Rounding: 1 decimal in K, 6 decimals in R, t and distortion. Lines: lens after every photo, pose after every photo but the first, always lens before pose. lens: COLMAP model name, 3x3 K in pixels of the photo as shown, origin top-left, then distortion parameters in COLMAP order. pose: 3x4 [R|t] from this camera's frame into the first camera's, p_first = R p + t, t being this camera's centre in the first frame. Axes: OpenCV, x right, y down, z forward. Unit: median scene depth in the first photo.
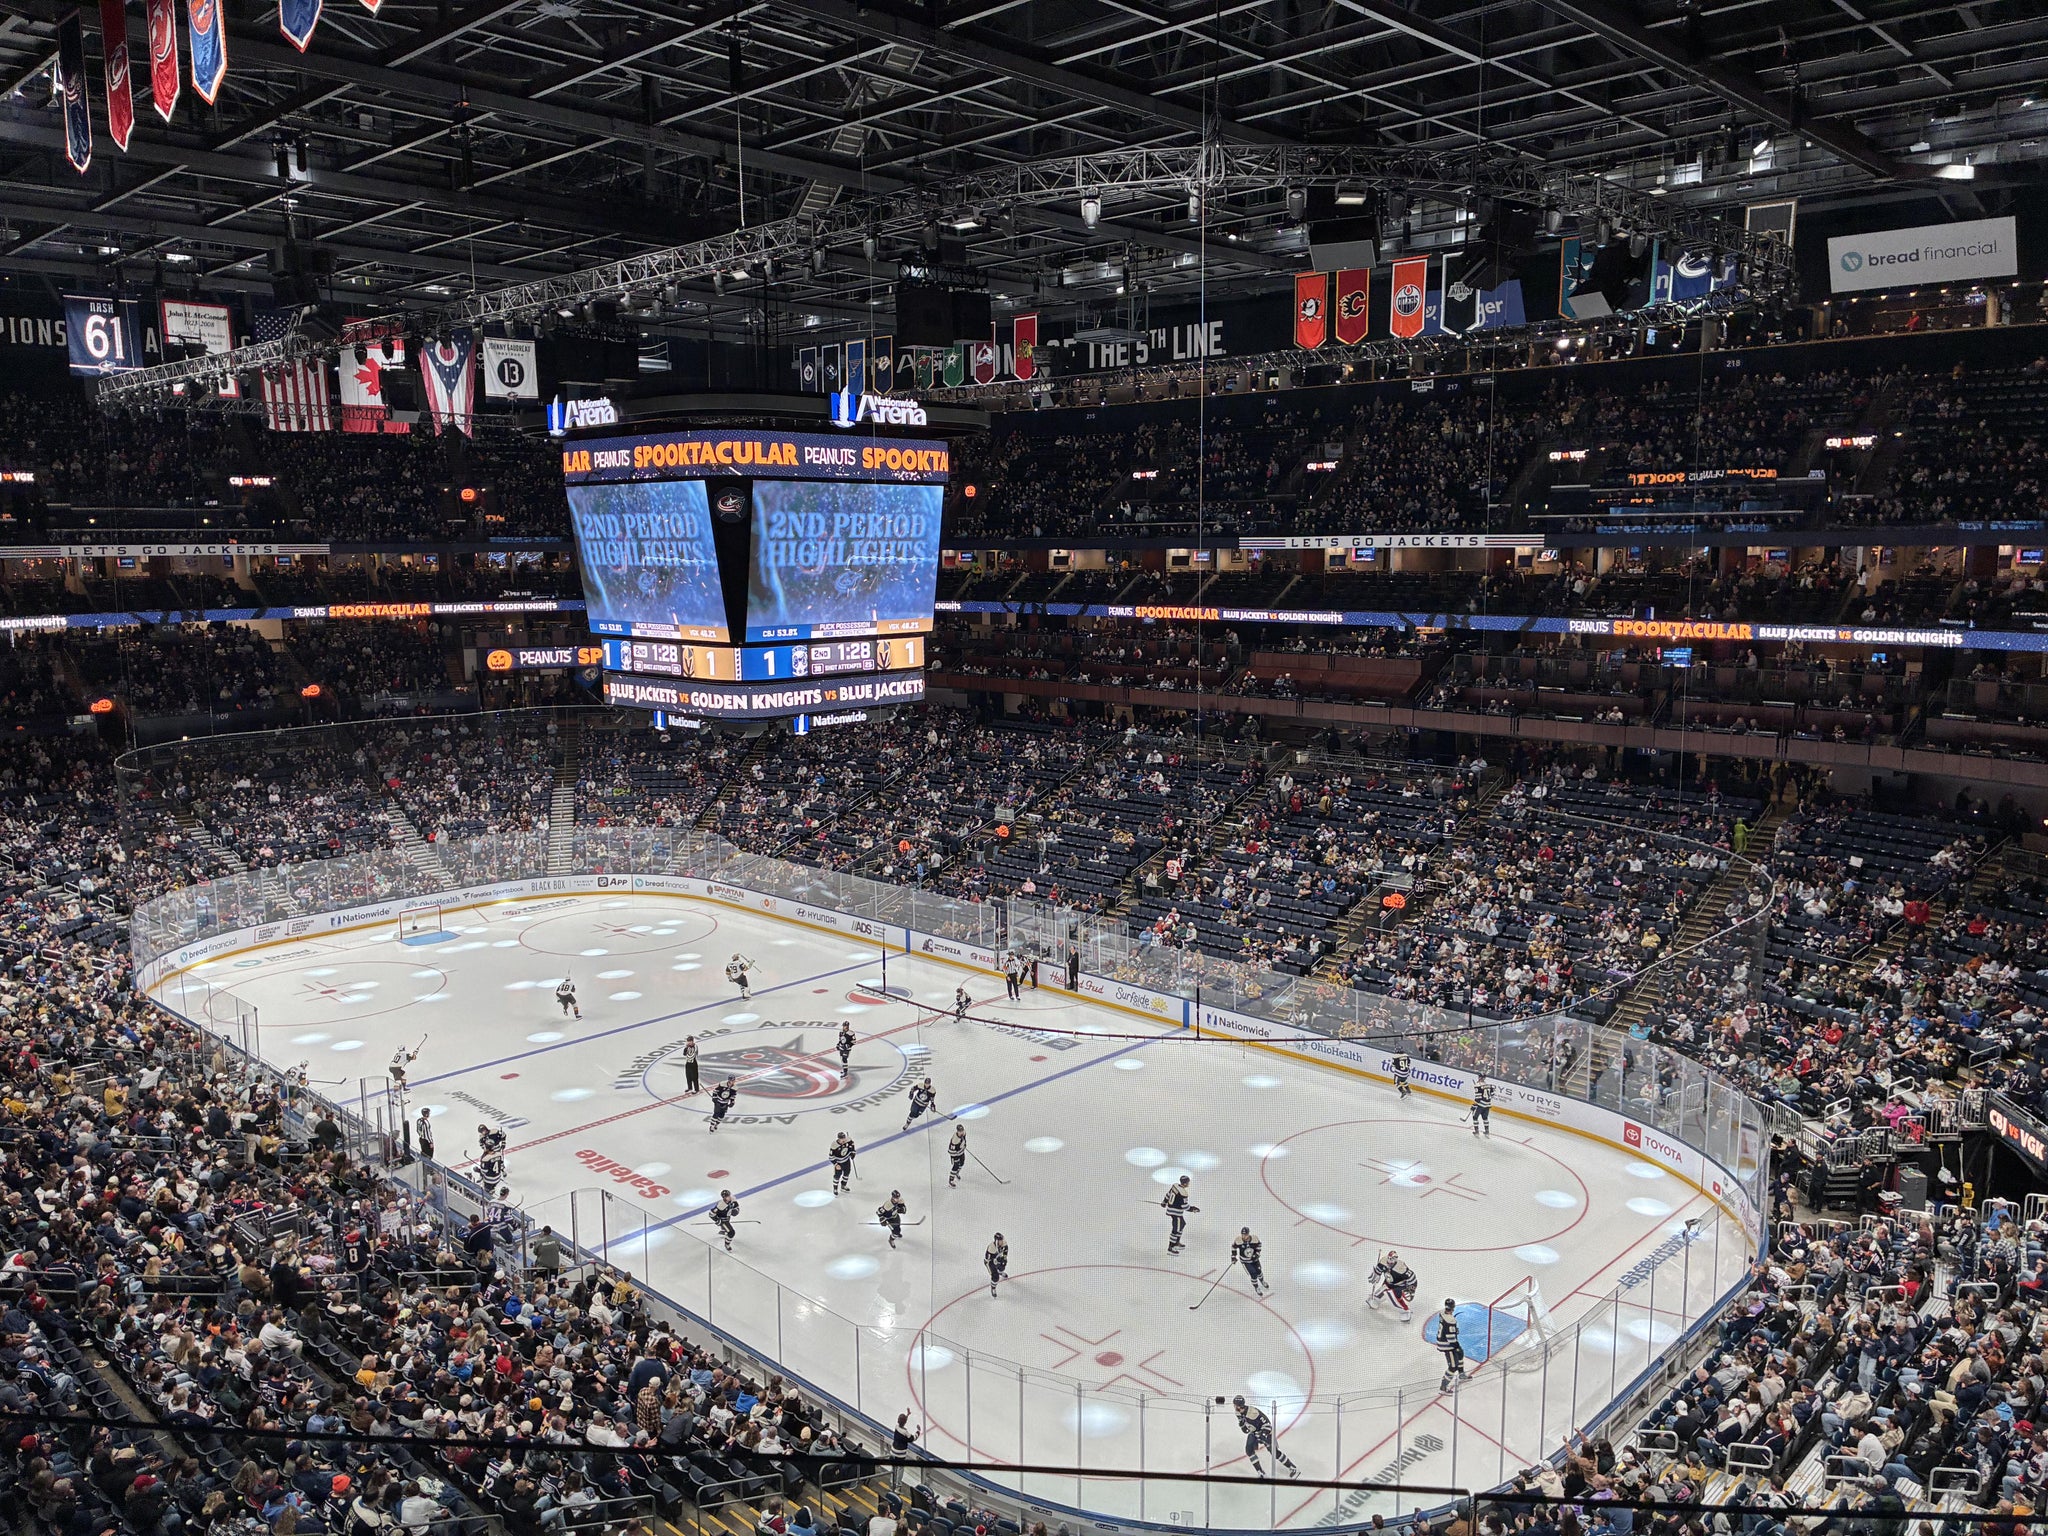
lens RADIAL K [[1537.5, 0, 1017.4], [0, 1537.5, 749.8], [0, 0, 1]] dist [0.029667, -0.026743]
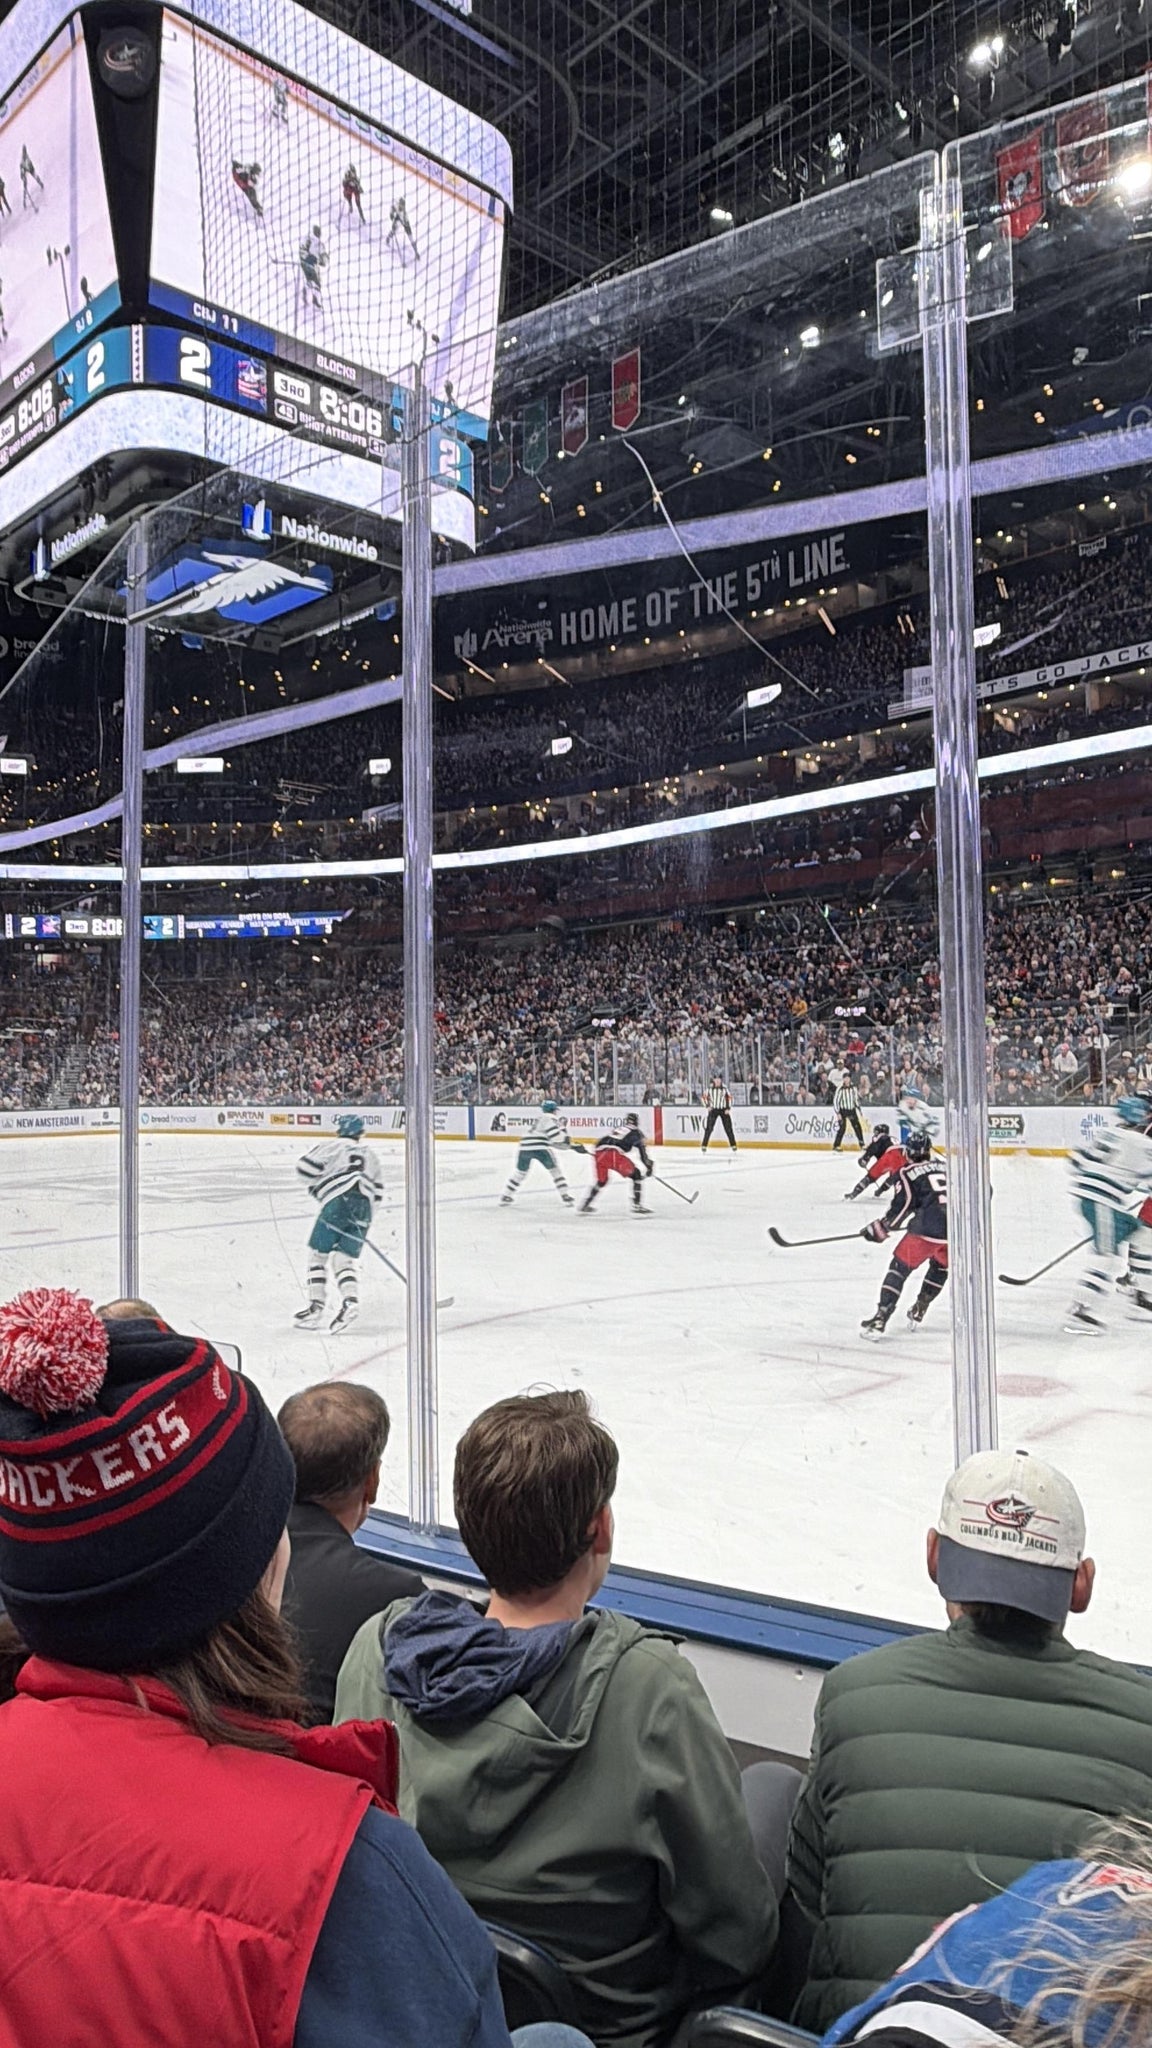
lens RADIAL K [[1382.2, 0, 566.0], [0, 1382.2, 1018.3], [0, 0, 1]] dist [-0.007523, -0.001479]
pose [[0.999236, -0.017141, -0.035132, -0.005035], [0.010375, 0.982794, -0.184413, 0.189449], [0.037688, 0.183907, 0.982221, 0.362341]]
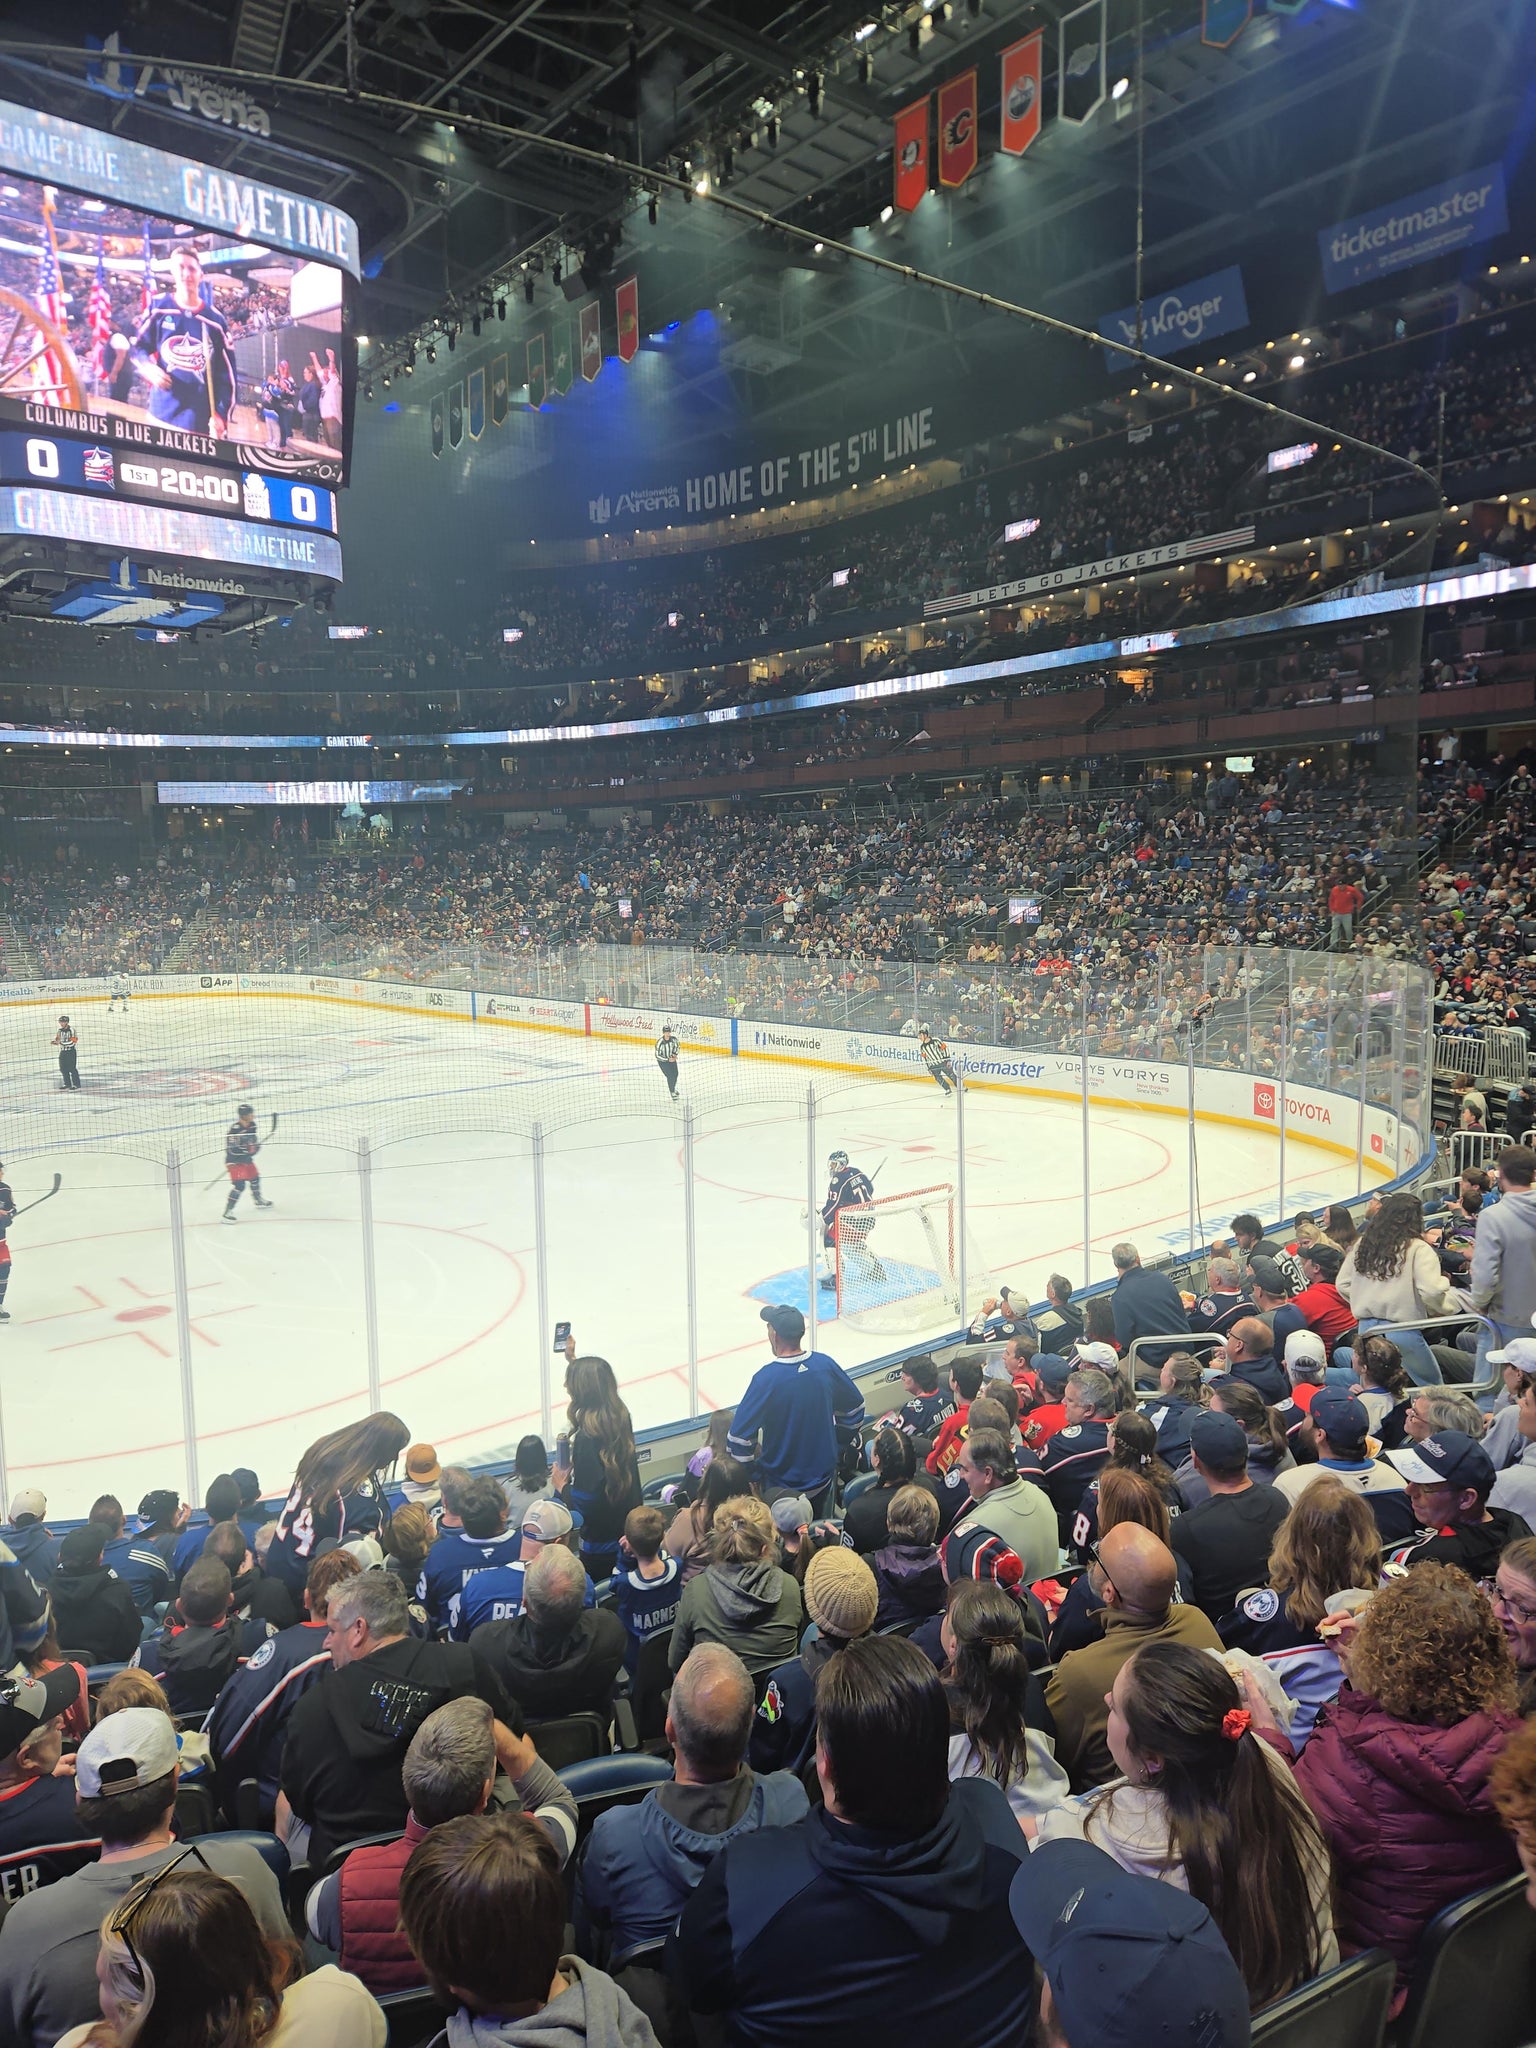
lens RADIAL K [[1353.5, 0, 785.1], [0, 1353.5, 1018.3], [0, 0, 1]] dist [0.041284, -0.008636]
pose [[0.995761, -0.001469, -0.091970, 0.162794], [-0.001772, 0.999381, -0.035149, 0.152832], [0.091965, 0.035163, 0.995141, 0.268286]]
